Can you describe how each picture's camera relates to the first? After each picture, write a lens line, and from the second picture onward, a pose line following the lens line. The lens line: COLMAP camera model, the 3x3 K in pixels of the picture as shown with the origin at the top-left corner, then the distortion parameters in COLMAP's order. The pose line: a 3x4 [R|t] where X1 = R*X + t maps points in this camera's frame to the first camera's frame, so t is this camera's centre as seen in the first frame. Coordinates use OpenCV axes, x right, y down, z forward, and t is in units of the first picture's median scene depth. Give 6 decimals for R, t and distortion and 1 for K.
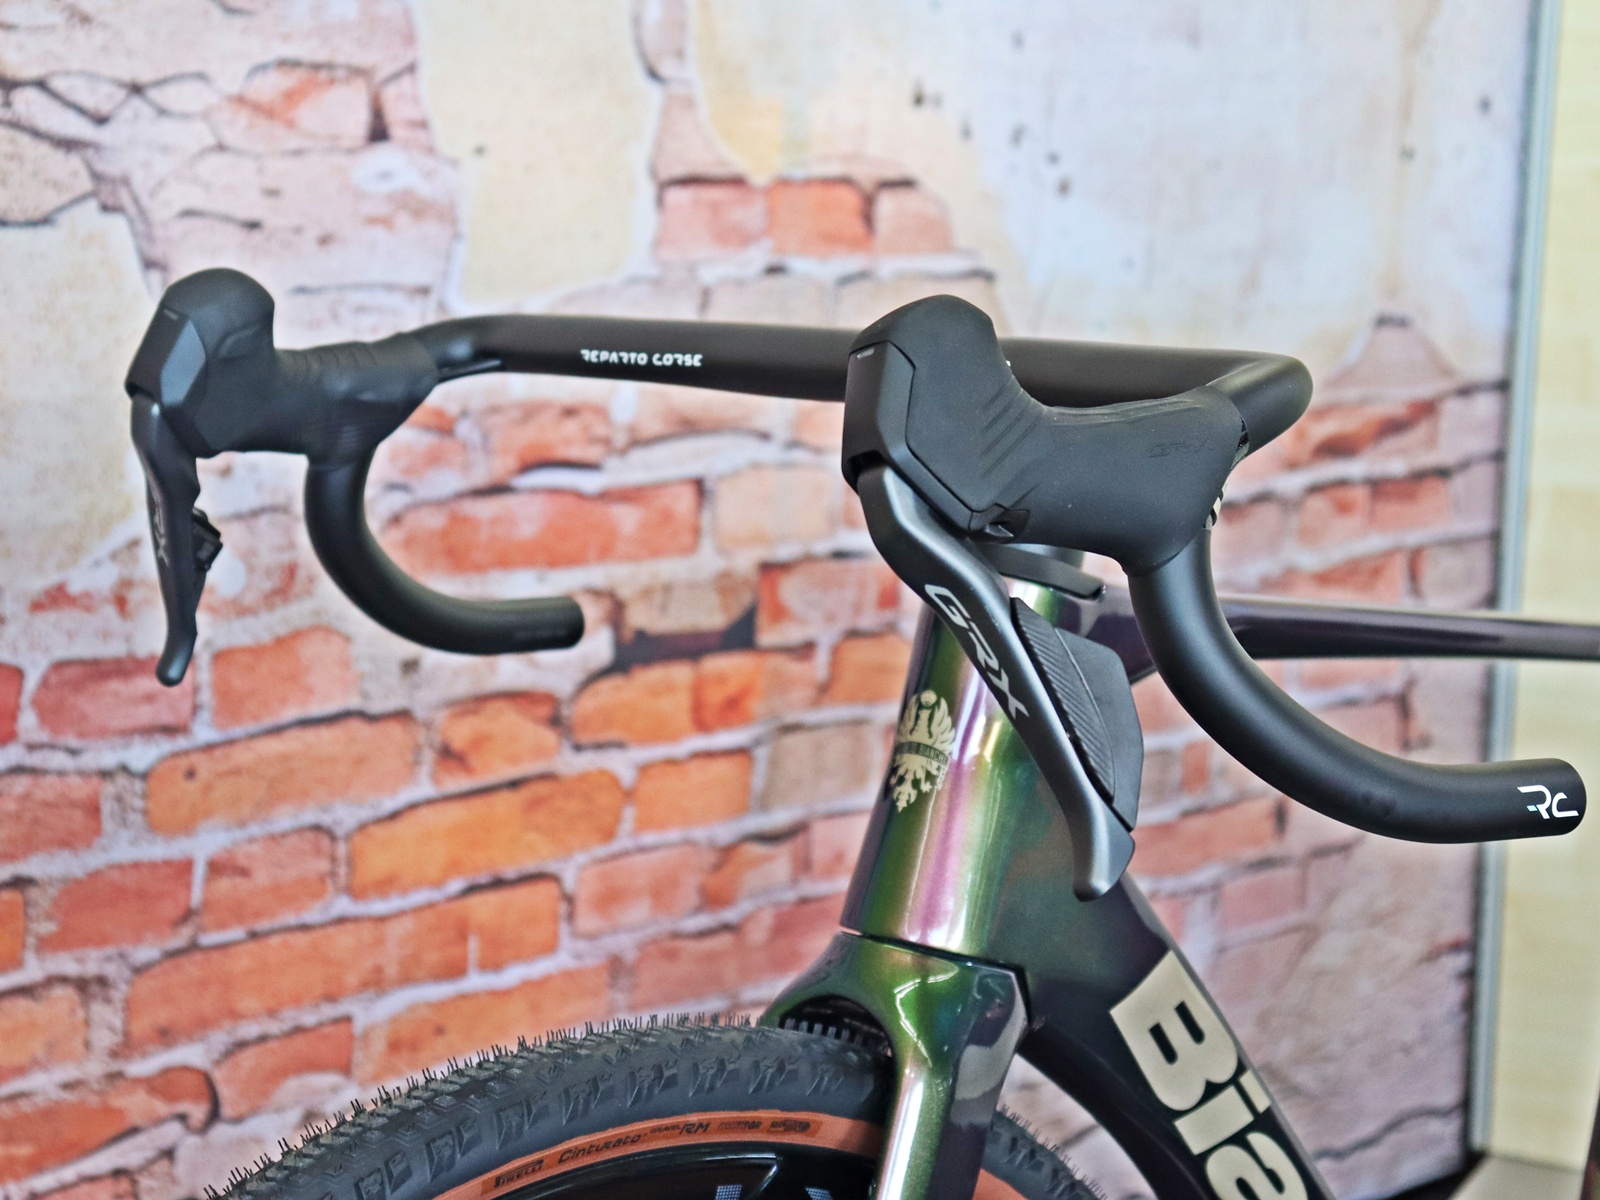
lens RADIAL K [[3265.3, 0, 825.6], [0, 3265.3, 567.6], [0, 0, 1]] dist [0.087782, 0.399913]
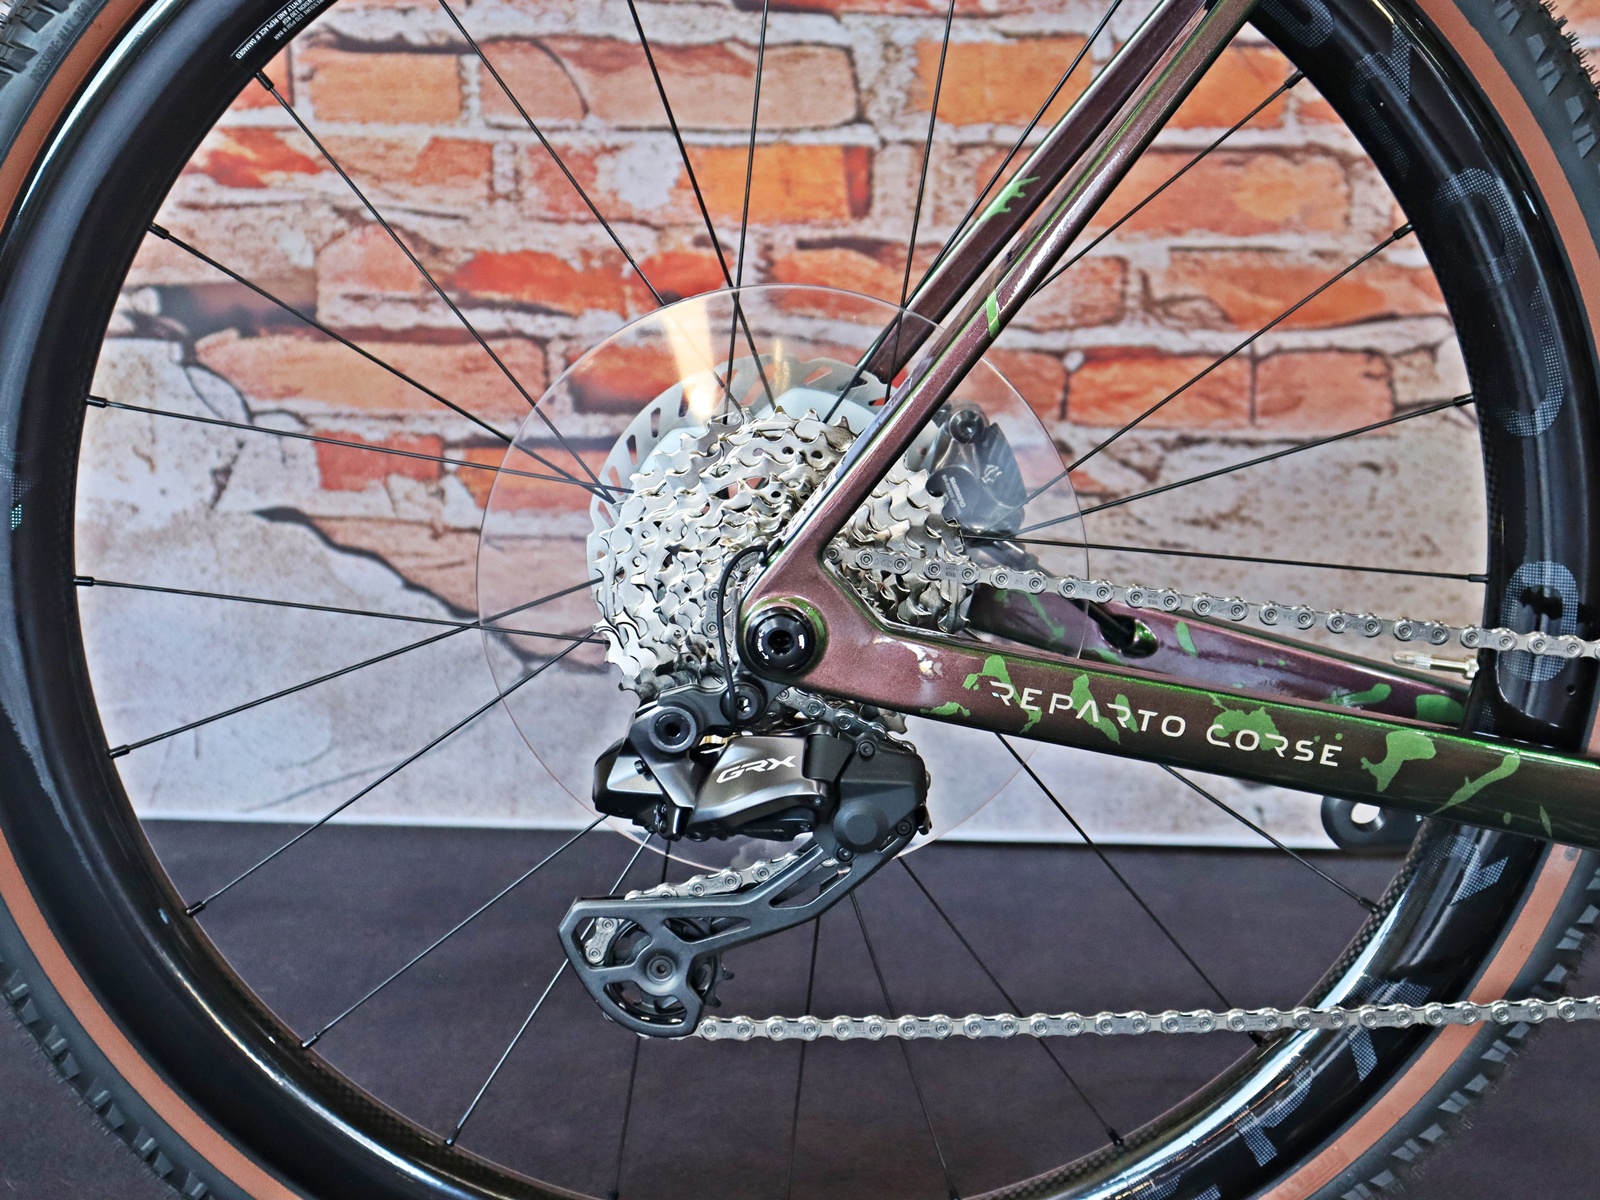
lens RADIAL K [[2871.3, 0, 811.5], [0, 2871.3, 596.8], [0, 0, 1]] dist [0.087190, 0.162386]
pose [[0.701203, 0.165207, -0.693556, 0.313185], [-0.116379, 0.986258, 0.117267, 0.171890], [0.703399, -0.001512, 0.710794, 0.212540]]
